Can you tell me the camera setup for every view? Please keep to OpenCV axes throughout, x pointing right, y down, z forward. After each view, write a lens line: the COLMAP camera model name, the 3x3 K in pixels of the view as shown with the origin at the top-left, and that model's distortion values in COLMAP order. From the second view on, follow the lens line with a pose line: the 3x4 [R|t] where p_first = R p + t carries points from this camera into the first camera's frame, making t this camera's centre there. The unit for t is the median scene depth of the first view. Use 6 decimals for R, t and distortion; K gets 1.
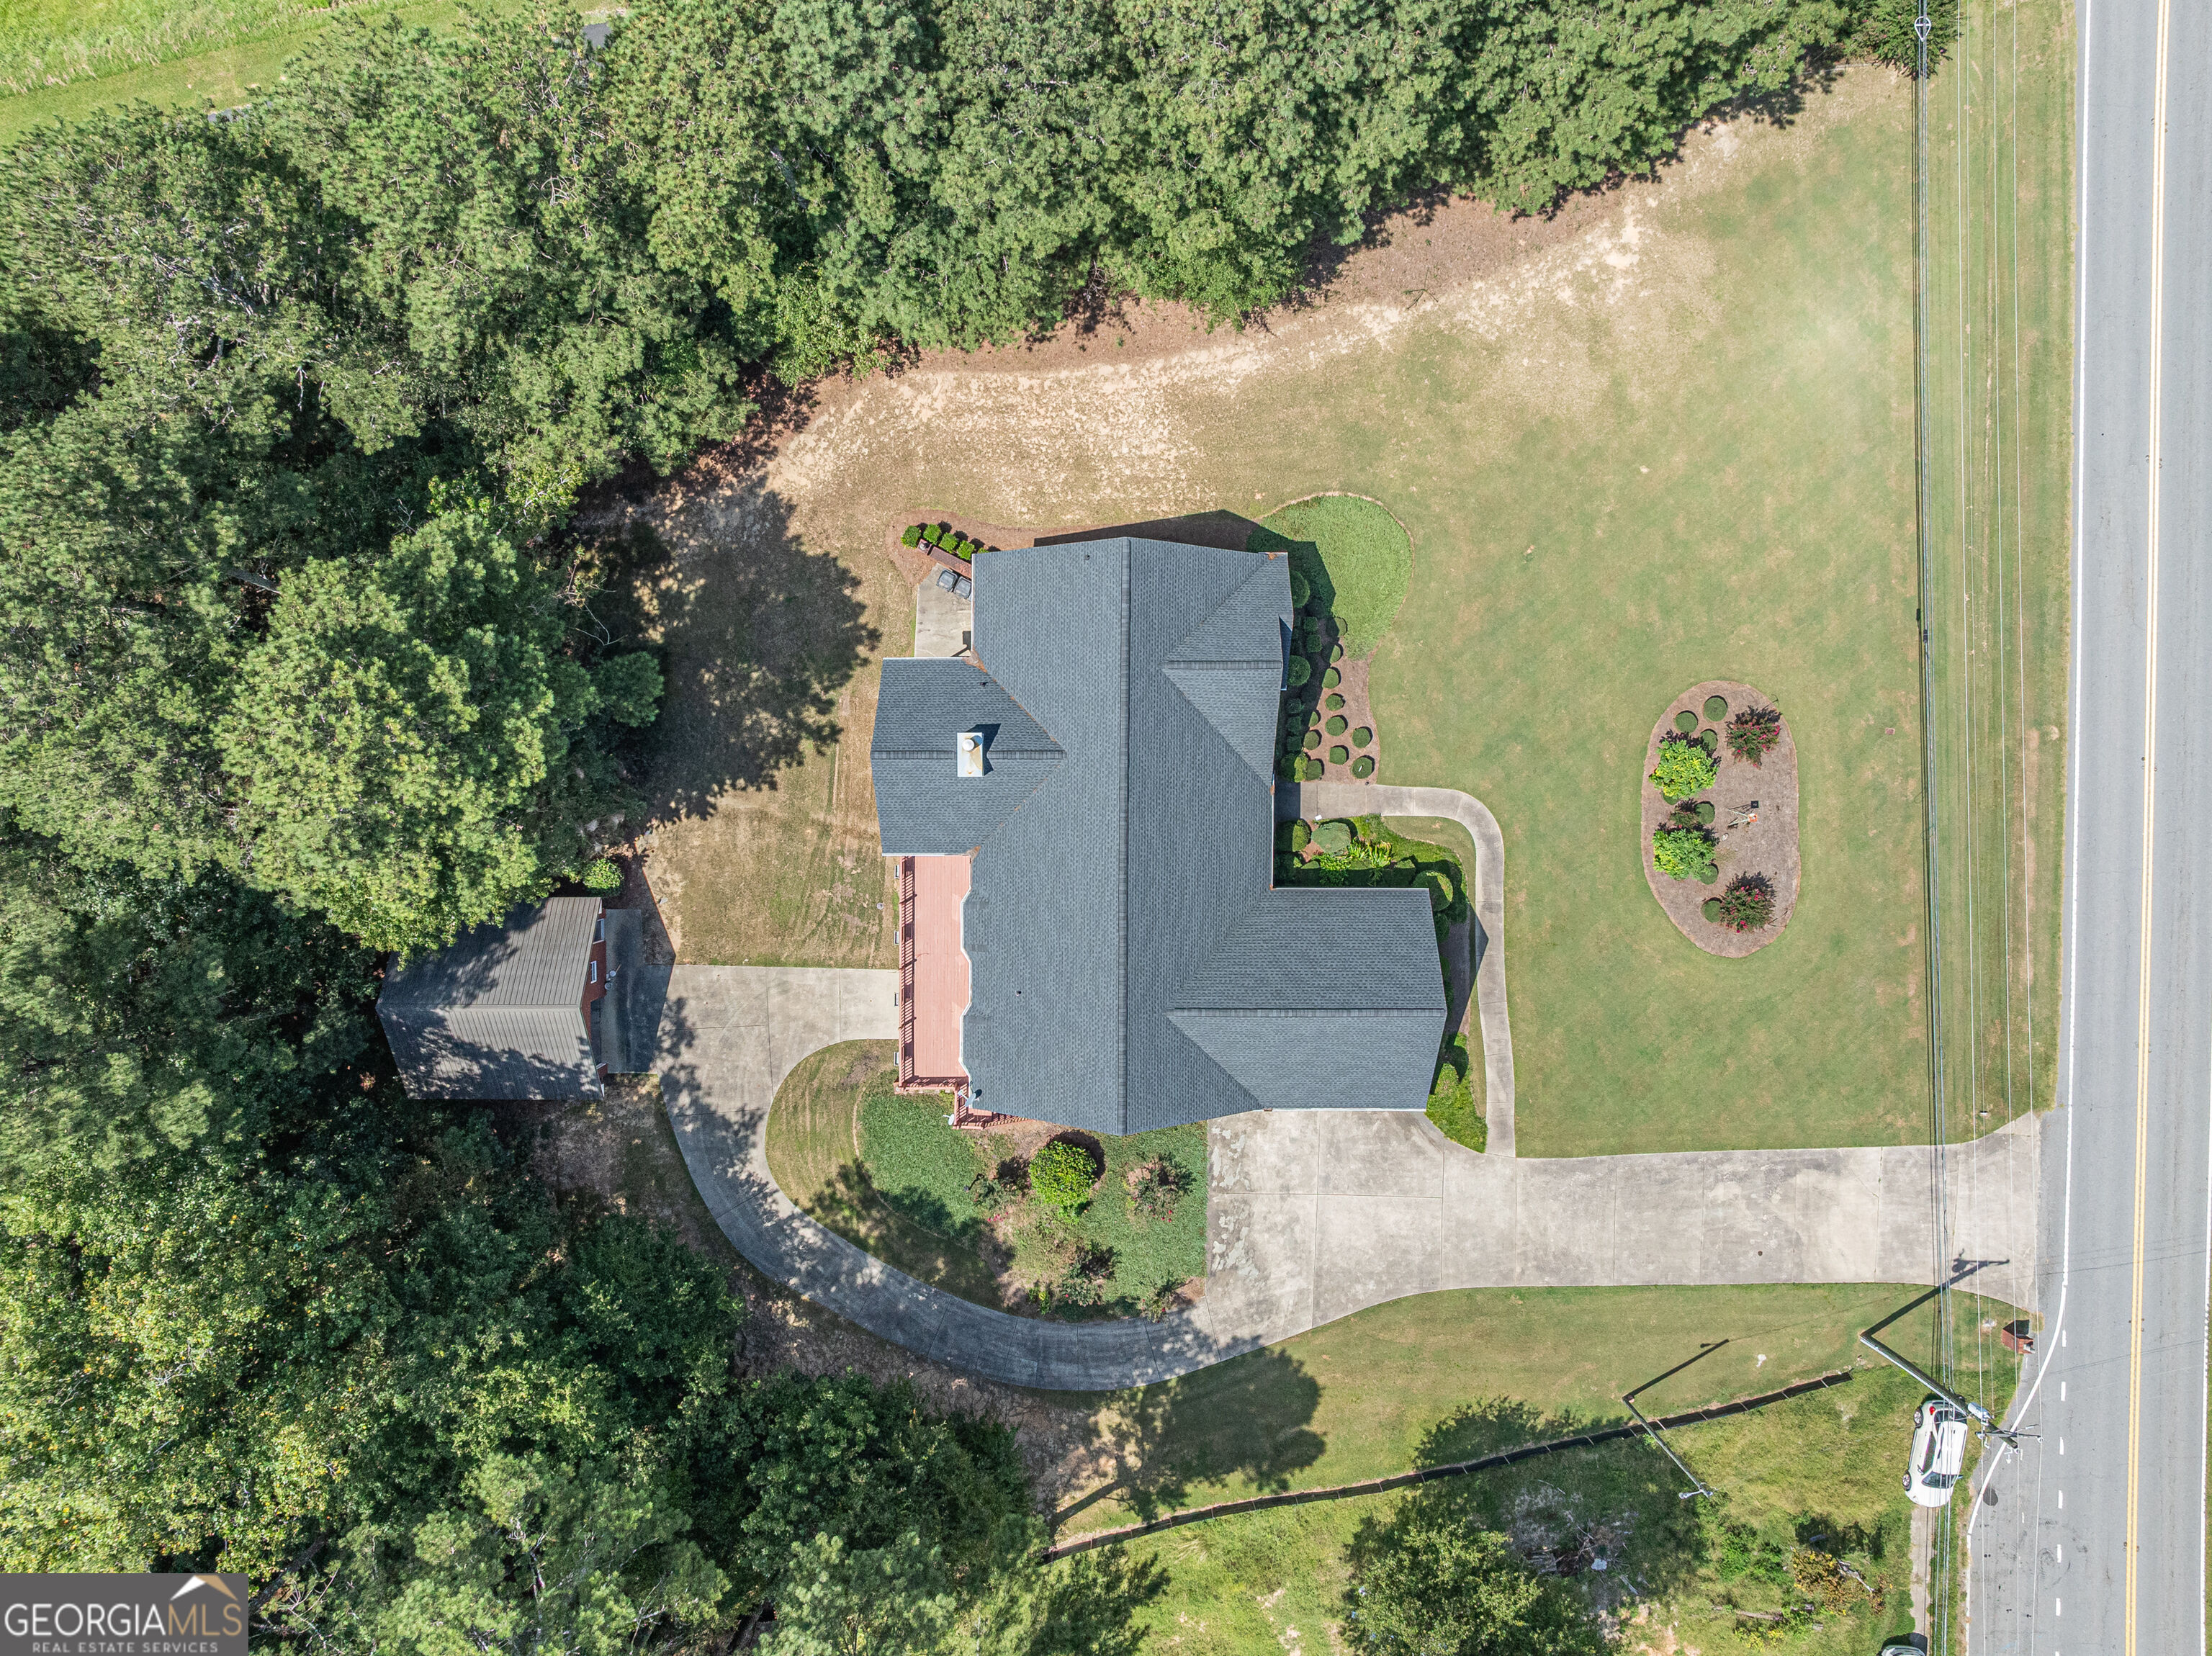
lens RADIAL K [[1556.8, 0, 1107.5], [0, 1556.8, 829.6], [0, 0, 1]] dist [-0.041211, 0.001942]
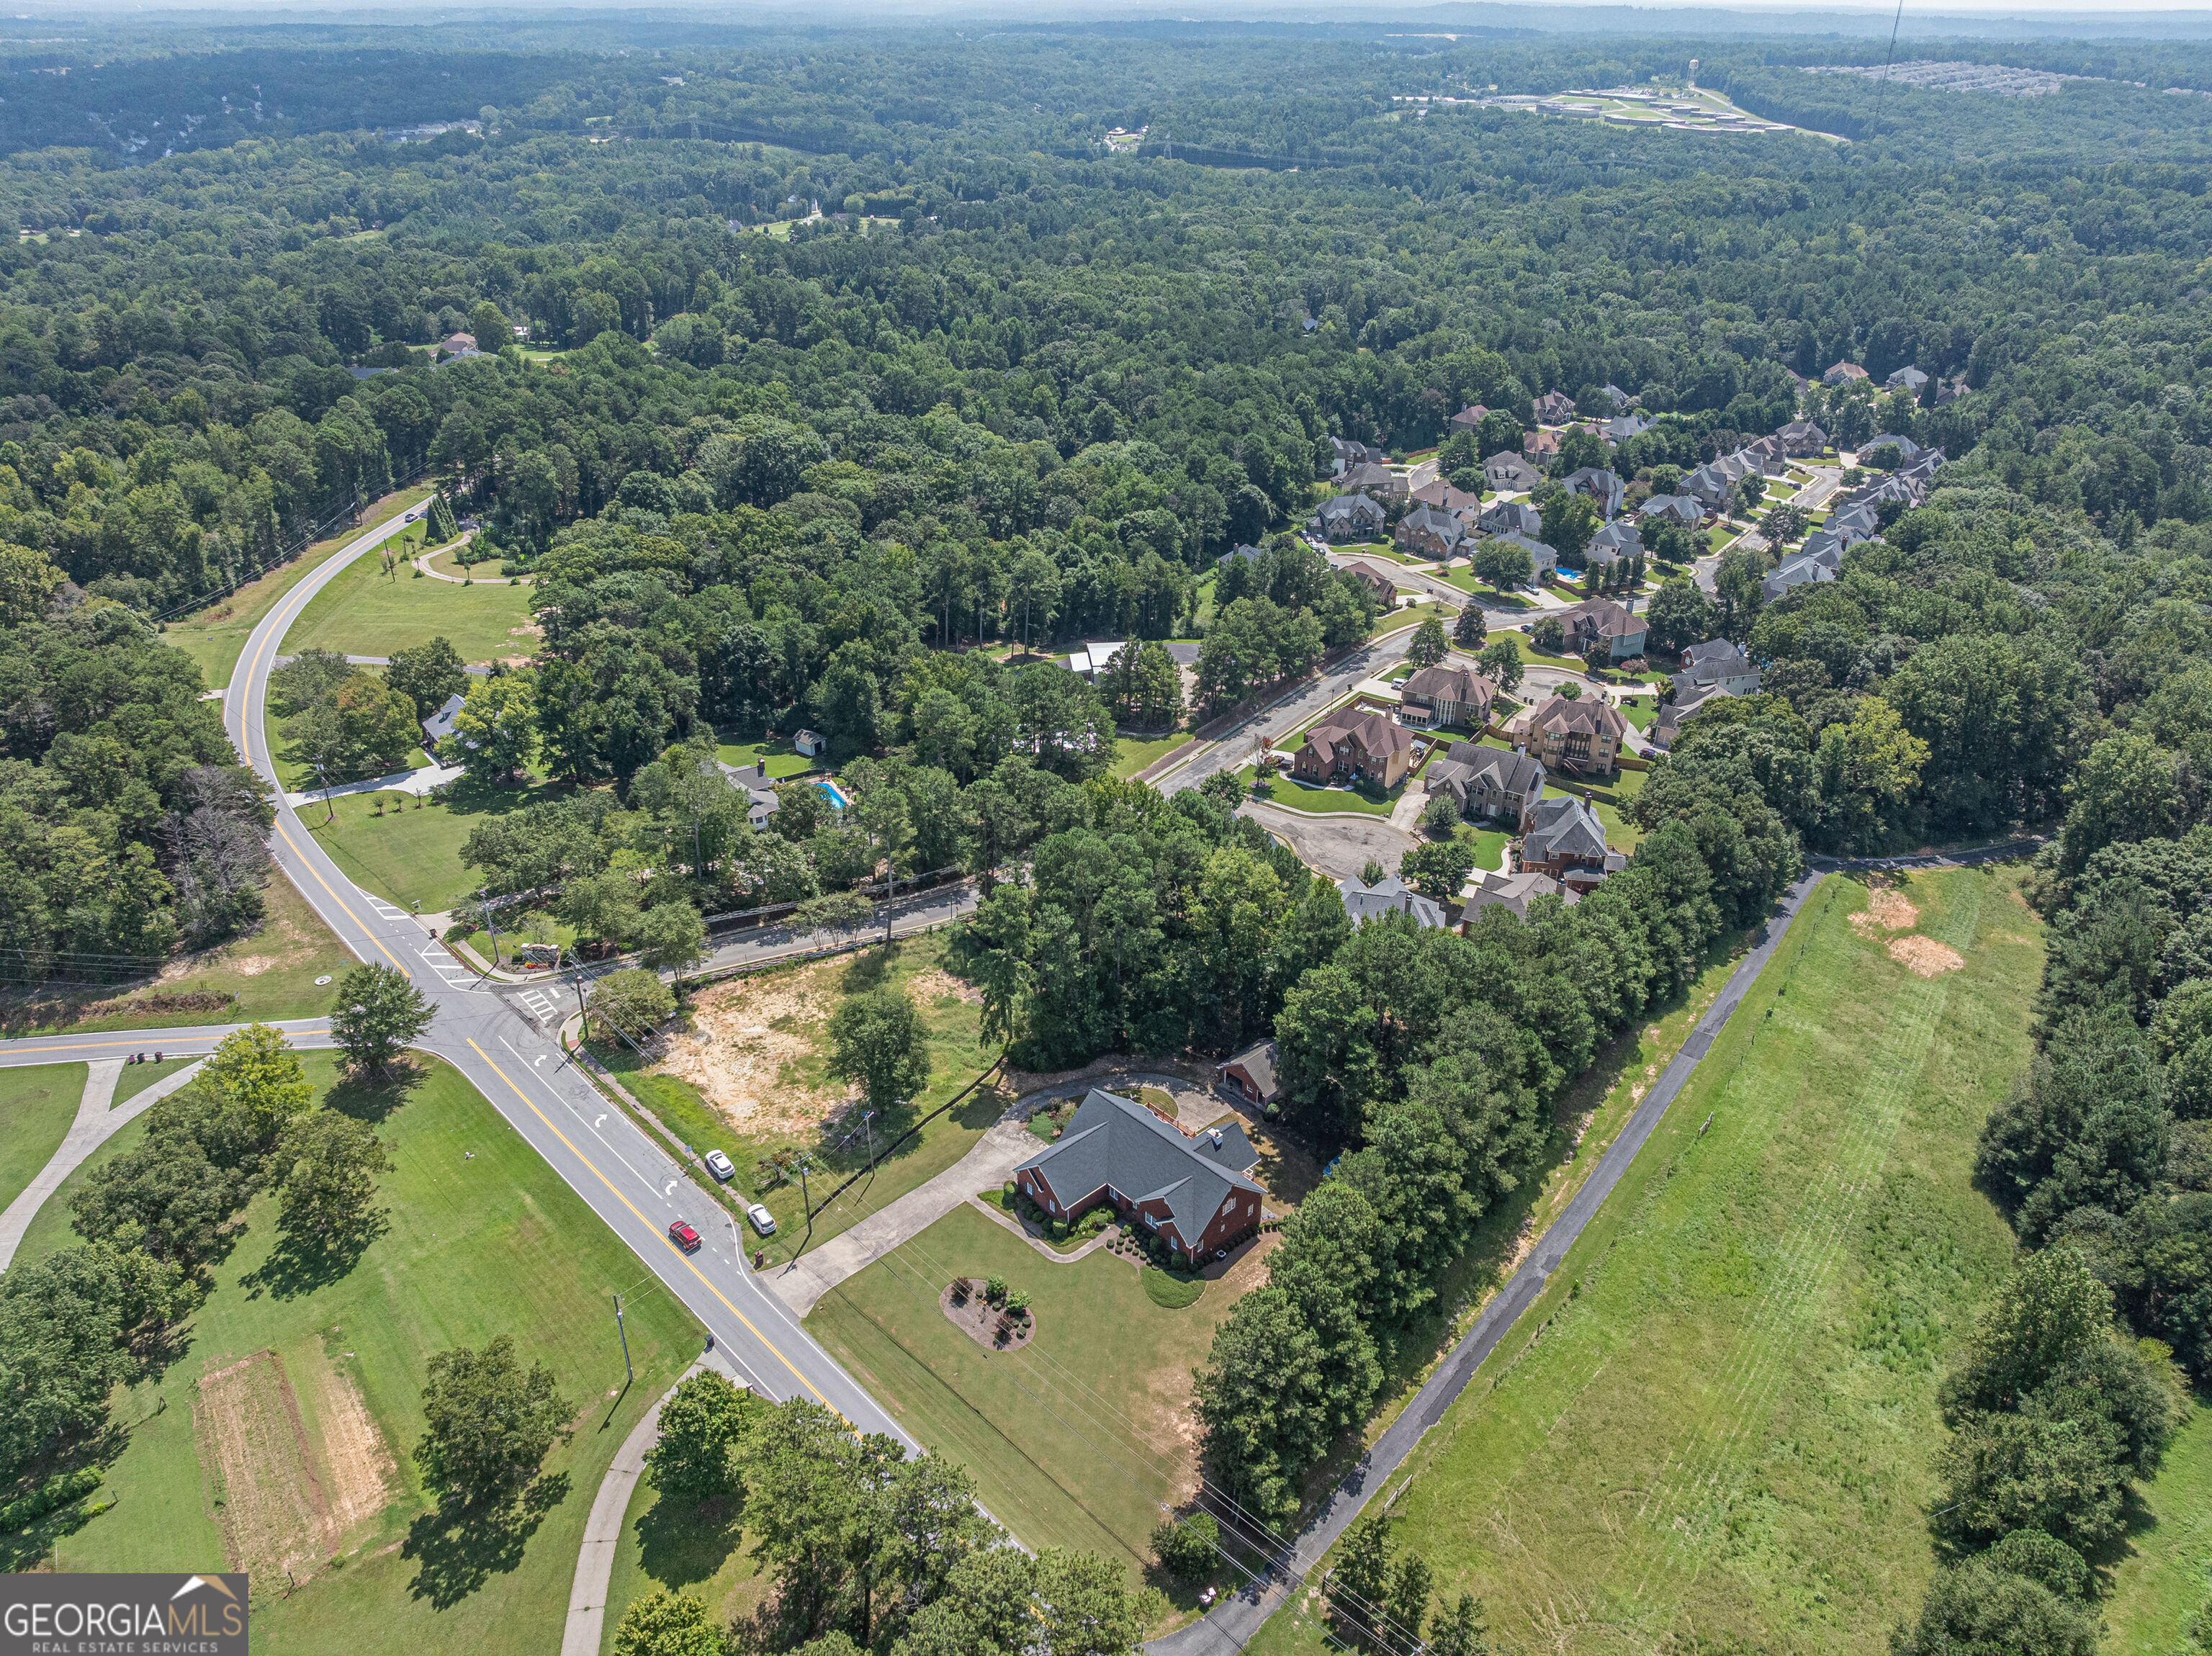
lens RADIAL K [[1552.1, 0, 1106.0], [0, 1552.1, 828.0], [0, 0, 1]] dist [-0.026509, -0.027505]
pose [[-0.721798, 0.325530, -0.610768, 1.506048], [-0.691439, -0.377835, 0.615754, -1.350112], [-0.030323, 0.866759, 0.497805, -0.884077]]
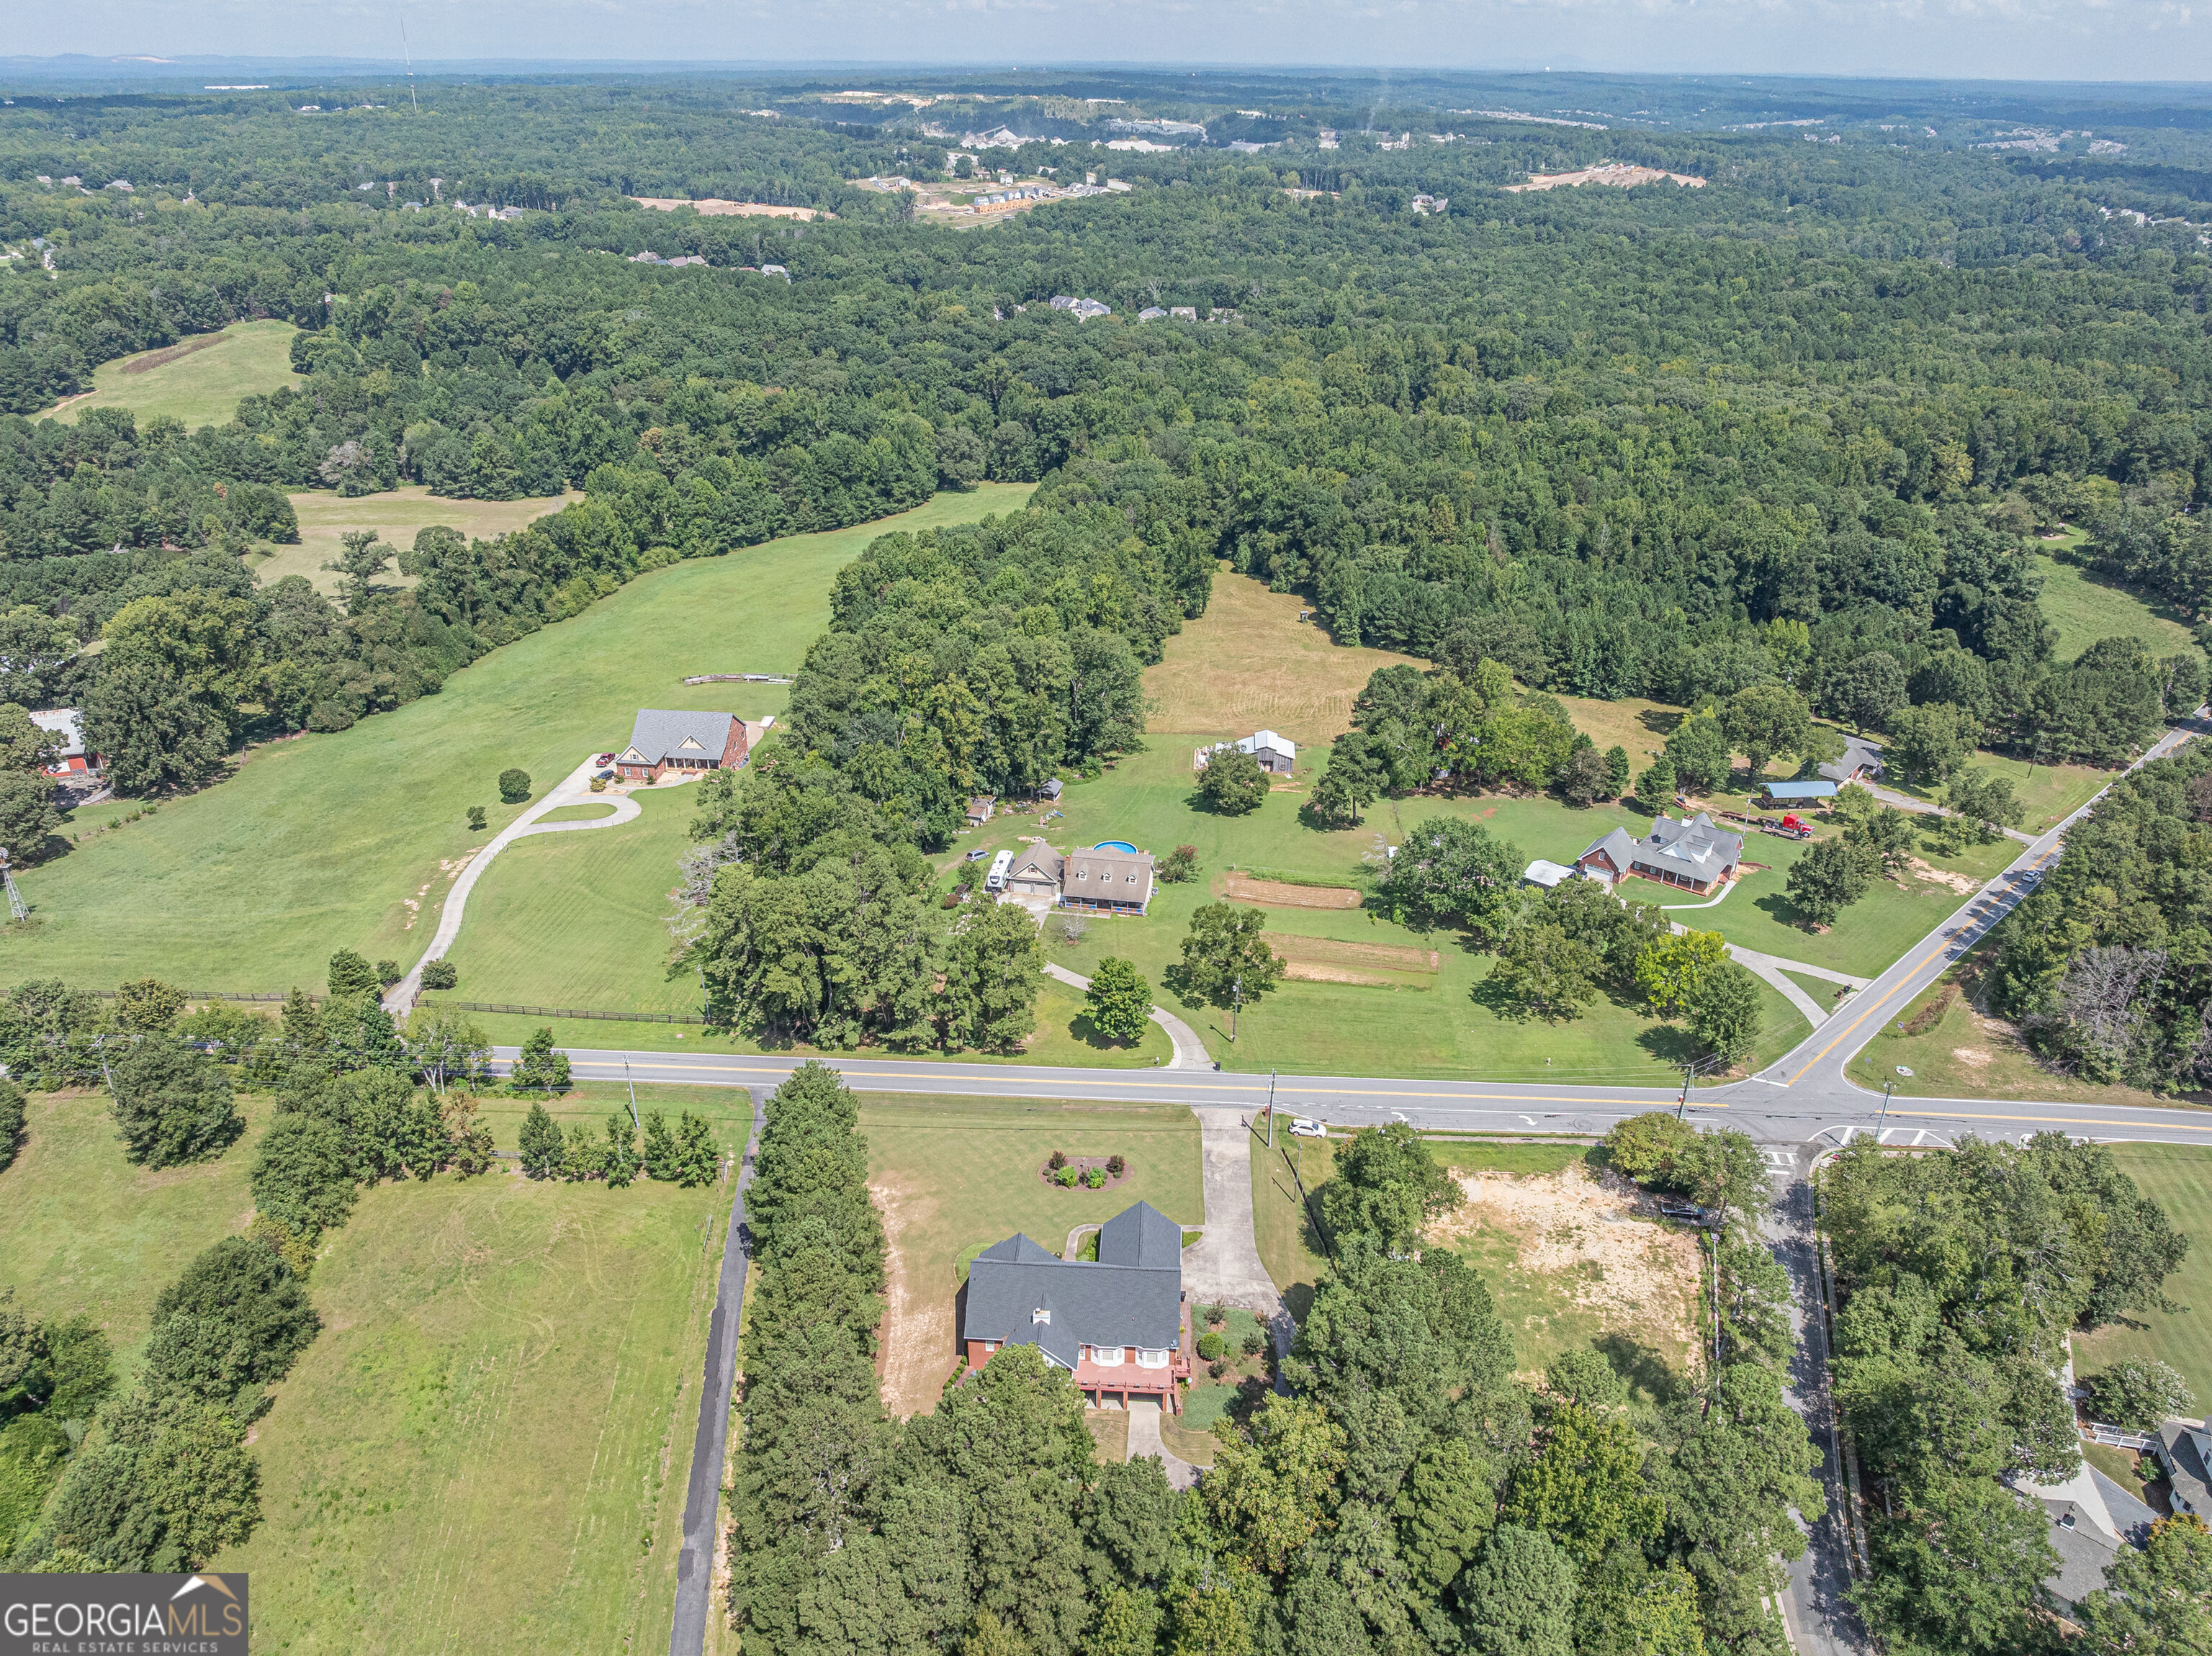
lens RADIAL K [[1552.6, 0, 1103.6], [0, 1552.6, 835.4], [0, 0, 1]] dist [-0.043408, 0.012179]
pose [[0.048474, -0.455354, 0.888990, -1.854433], [0.998635, 0.004753, -0.052018, 0.171713], [0.019461, 0.890298, 0.454962, -0.854414]]
